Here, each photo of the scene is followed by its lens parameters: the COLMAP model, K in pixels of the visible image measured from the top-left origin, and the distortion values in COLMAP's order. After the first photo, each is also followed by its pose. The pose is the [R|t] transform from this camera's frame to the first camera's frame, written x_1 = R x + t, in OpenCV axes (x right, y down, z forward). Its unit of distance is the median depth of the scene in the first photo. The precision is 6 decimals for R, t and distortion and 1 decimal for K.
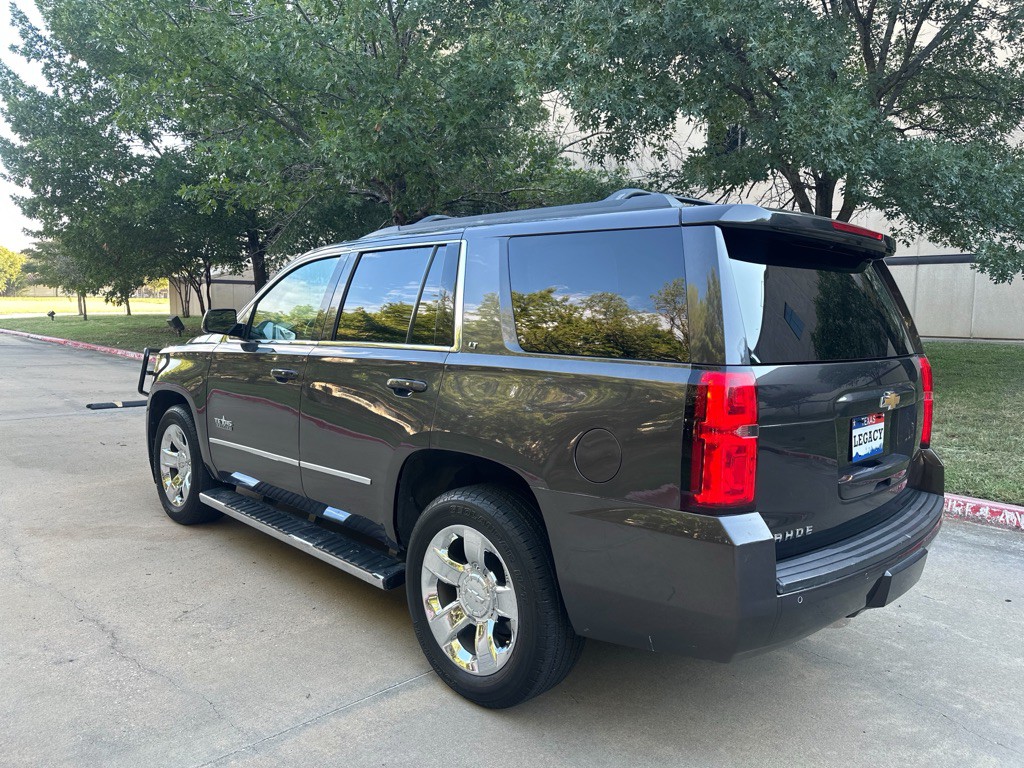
lens RADIAL K [[727.5, 0, 509.1], [0, 727.5, 381.2], [0, 0, 1]] dist [0.013387, -0.016373]
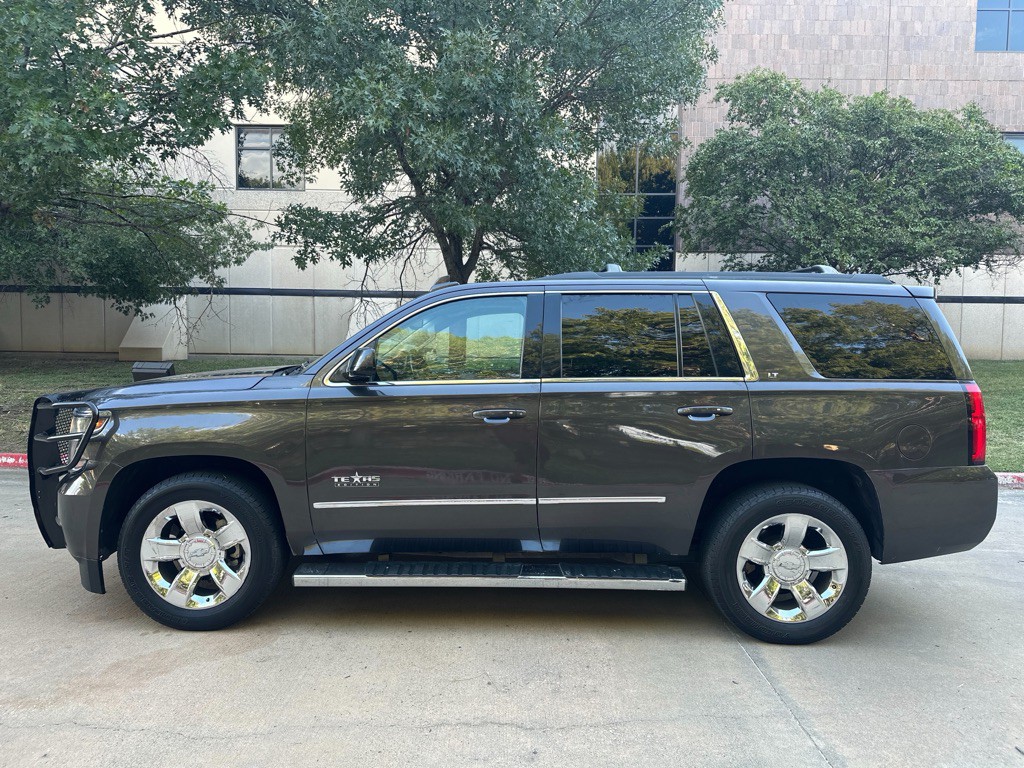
lens RADIAL K [[727.5, 0, 513.9], [0, 727.5, 385.8], [0, 0, 1]] dist [0.013387, -0.016373]
pose [[0.704323, -0.053114, 0.707890, -1.058188], [0.068333, 0.997639, 0.006866, -0.058010], [-0.706583, 0.043537, 0.706290, 0.326610]]
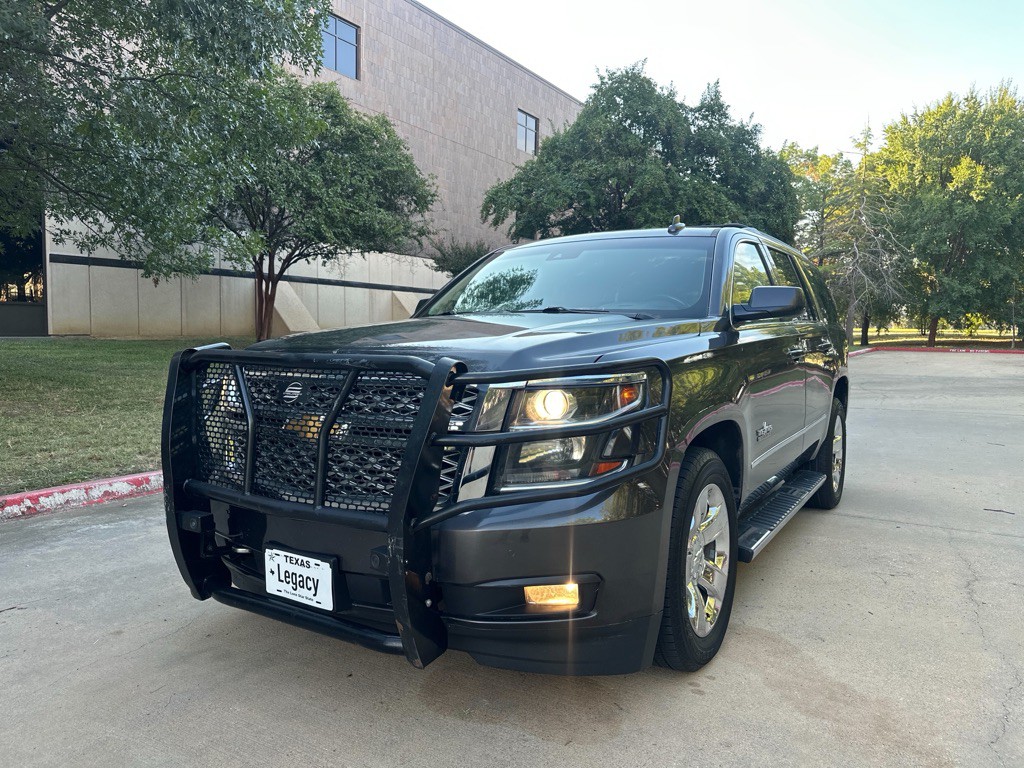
lens RADIAL K [[727.5, 0, 517.2], [0, 727.5, 378.2], [0, 0, 1]] dist [0.013387, -0.016373]
pose [[-0.243511, -0.084073, 0.966247, -1.337571], [0.078379, 0.991272, 0.106003, -0.129432], [-0.966726, 0.101546, -0.234796, 1.778236]]
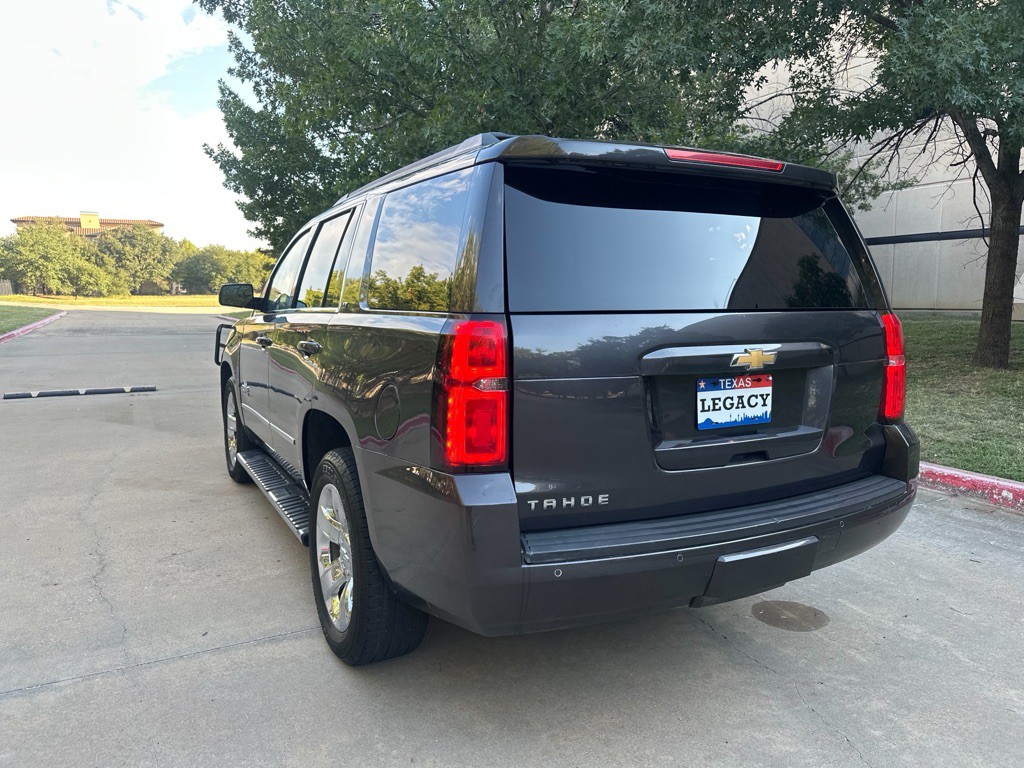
lens RADIAL K [[727.5, 0, 510.1], [0, 727.5, 387.2], [0, 0, 1]] dist [0.013387, -0.016373]
pose [[0.959473, 0.012873, -0.281506, 0.365816], [-0.005654, 0.999634, 0.026441, 0.028775], [0.281743, -0.023777, 0.959195, 0.081203]]
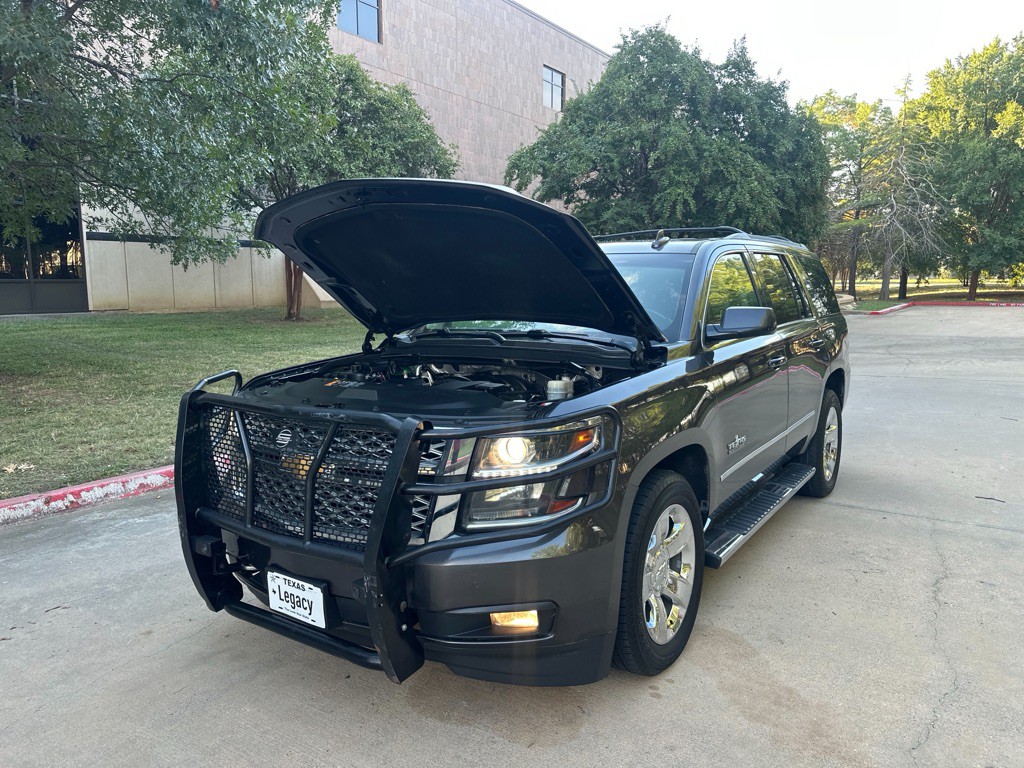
lens RADIAL K [[727.5, 0, 519.4], [0, 727.5, 377.4], [0, 0, 1]] dist [0.013387, -0.016373]
pose [[-0.201407, -0.141744, 0.969197, -1.408677], [0.097053, 0.981717, 0.163744, -0.221460], [-0.974688, 0.127043, -0.183968, 1.716591]]
